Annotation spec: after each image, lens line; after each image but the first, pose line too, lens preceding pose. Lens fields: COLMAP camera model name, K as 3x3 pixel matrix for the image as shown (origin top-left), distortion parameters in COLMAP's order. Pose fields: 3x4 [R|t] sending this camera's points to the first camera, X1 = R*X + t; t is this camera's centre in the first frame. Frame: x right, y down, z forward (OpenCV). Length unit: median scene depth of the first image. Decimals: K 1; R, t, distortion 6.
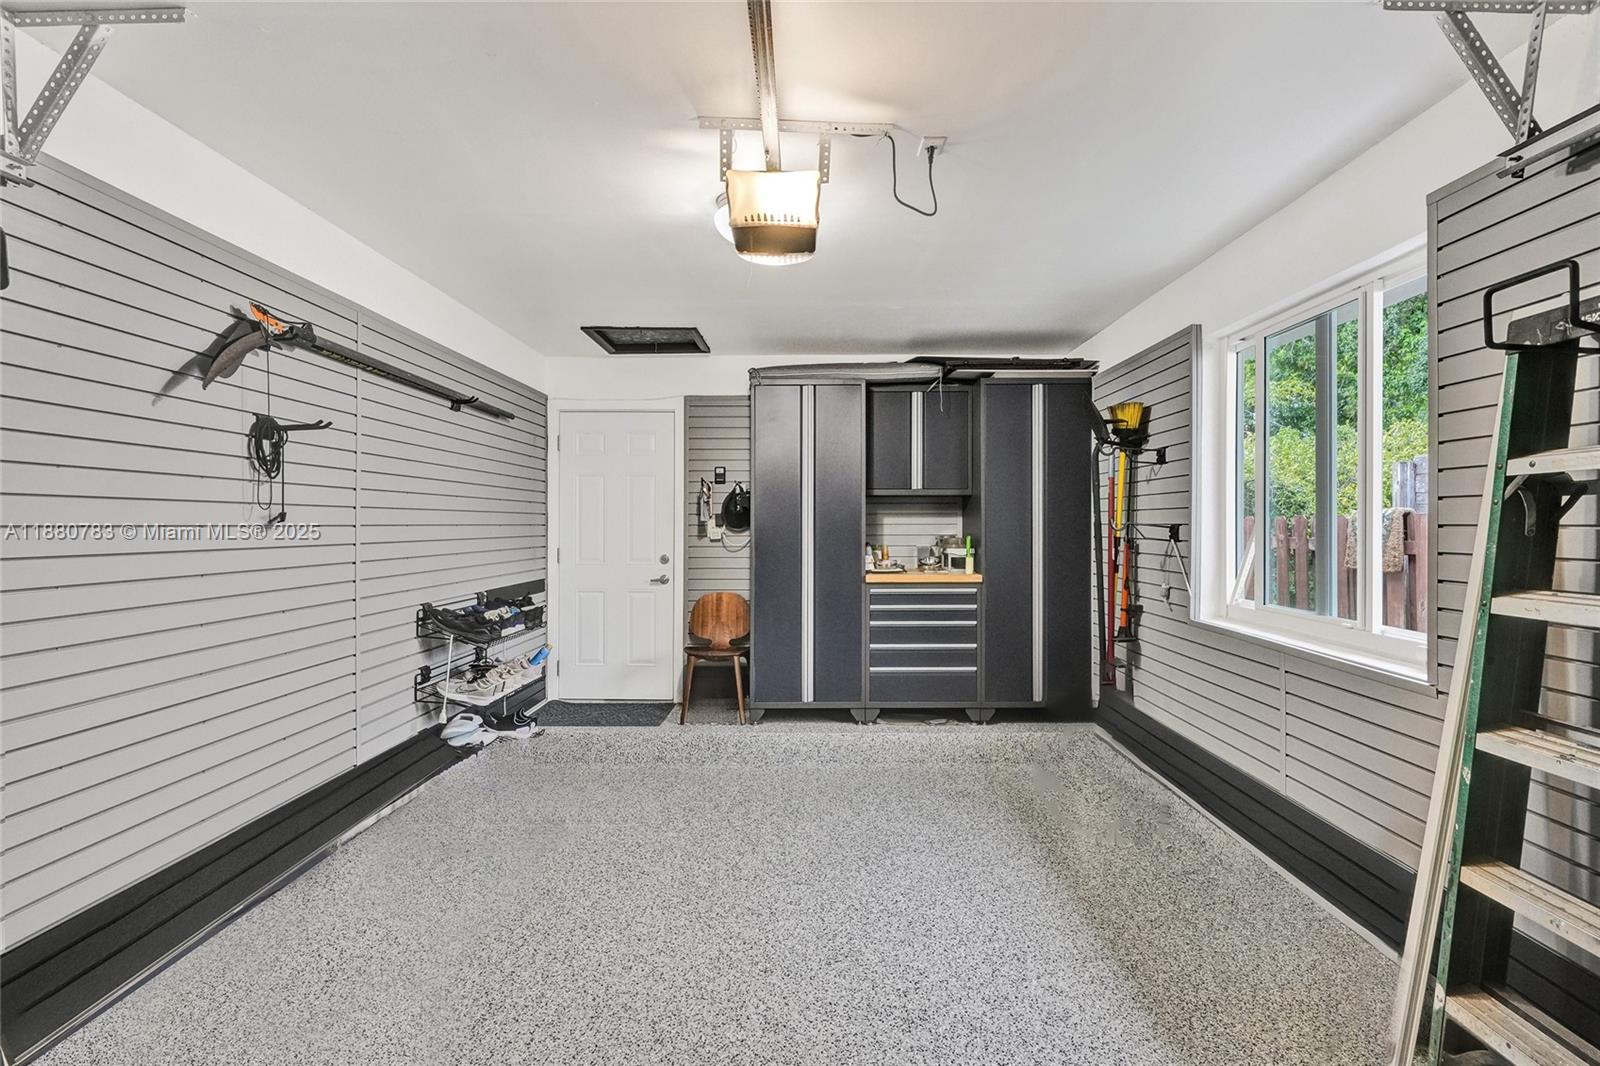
lens RADIAL K [[754.2, 0, 799.9], [0, 754.2, 522.0], [0, 0, 1]] dist [-0.034530, 0.000570]
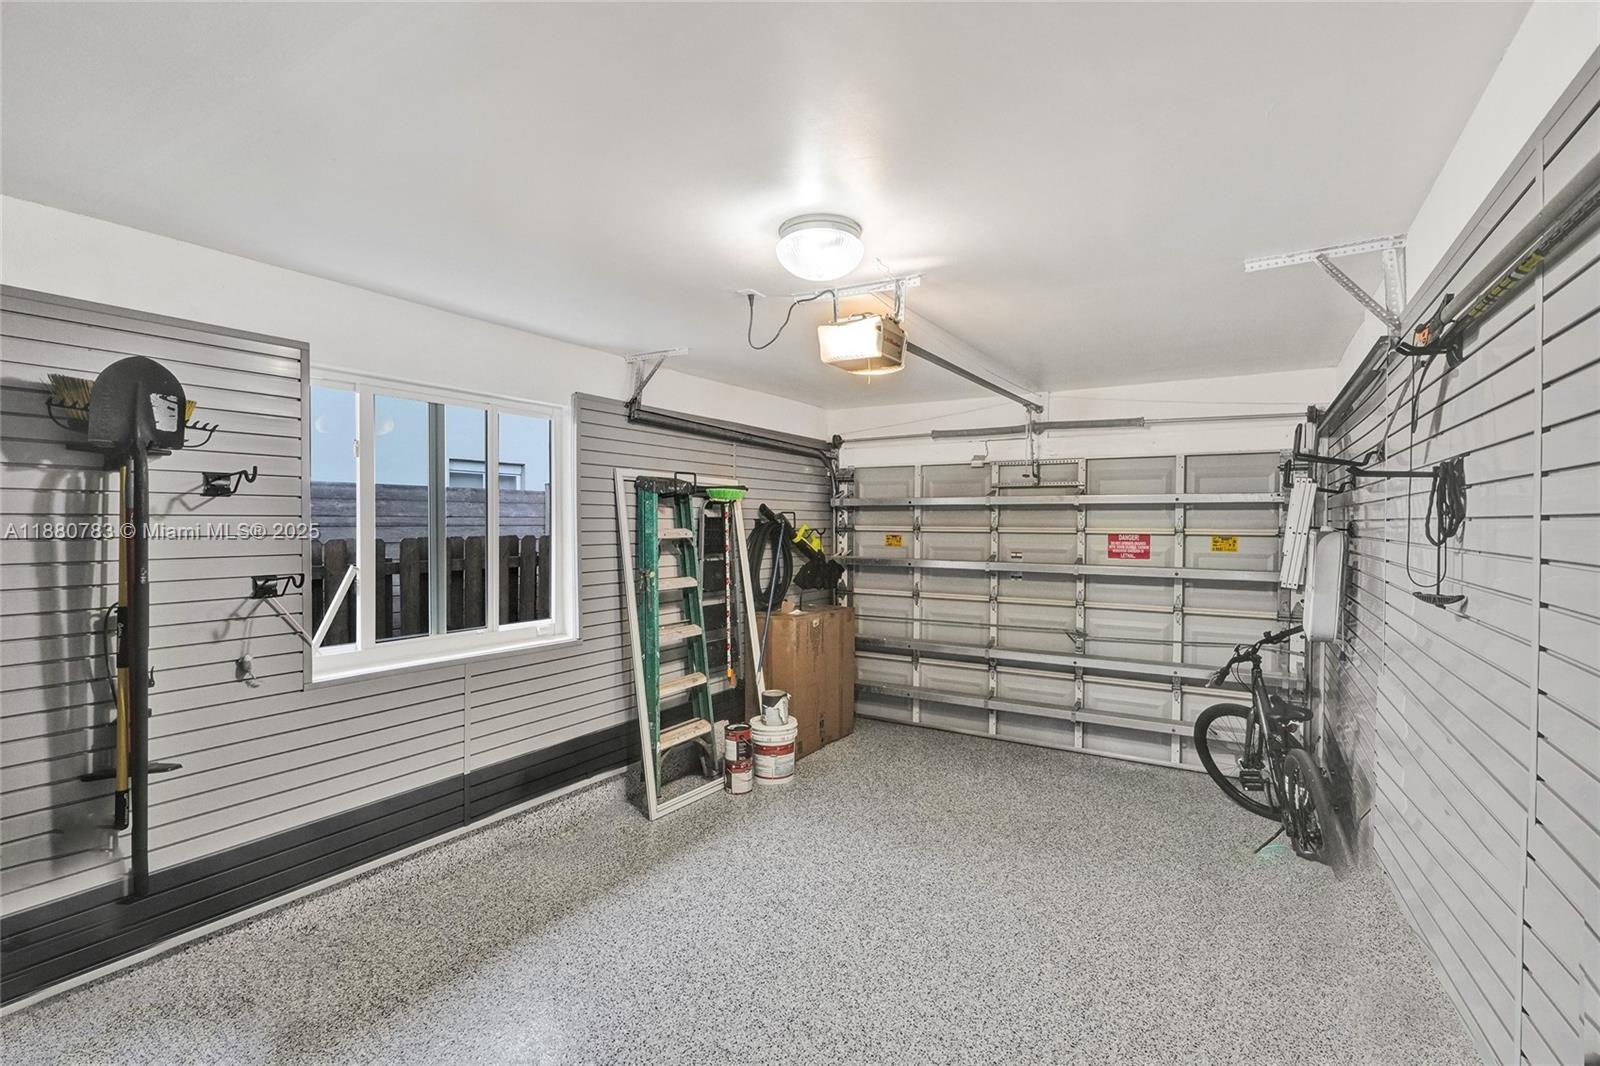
lens RADIAL K [[754.2, 0, 797.5], [0, 754.2, 528.3], [0, 0, 1]] dist [-0.034530, 0.000570]
pose [[-0.863439, -0.007515, 0.504397, -0.572513], [-0.000695, 0.999906, 0.013707, -0.091730], [-0.504453, 0.011484, -0.863363, 2.062044]]
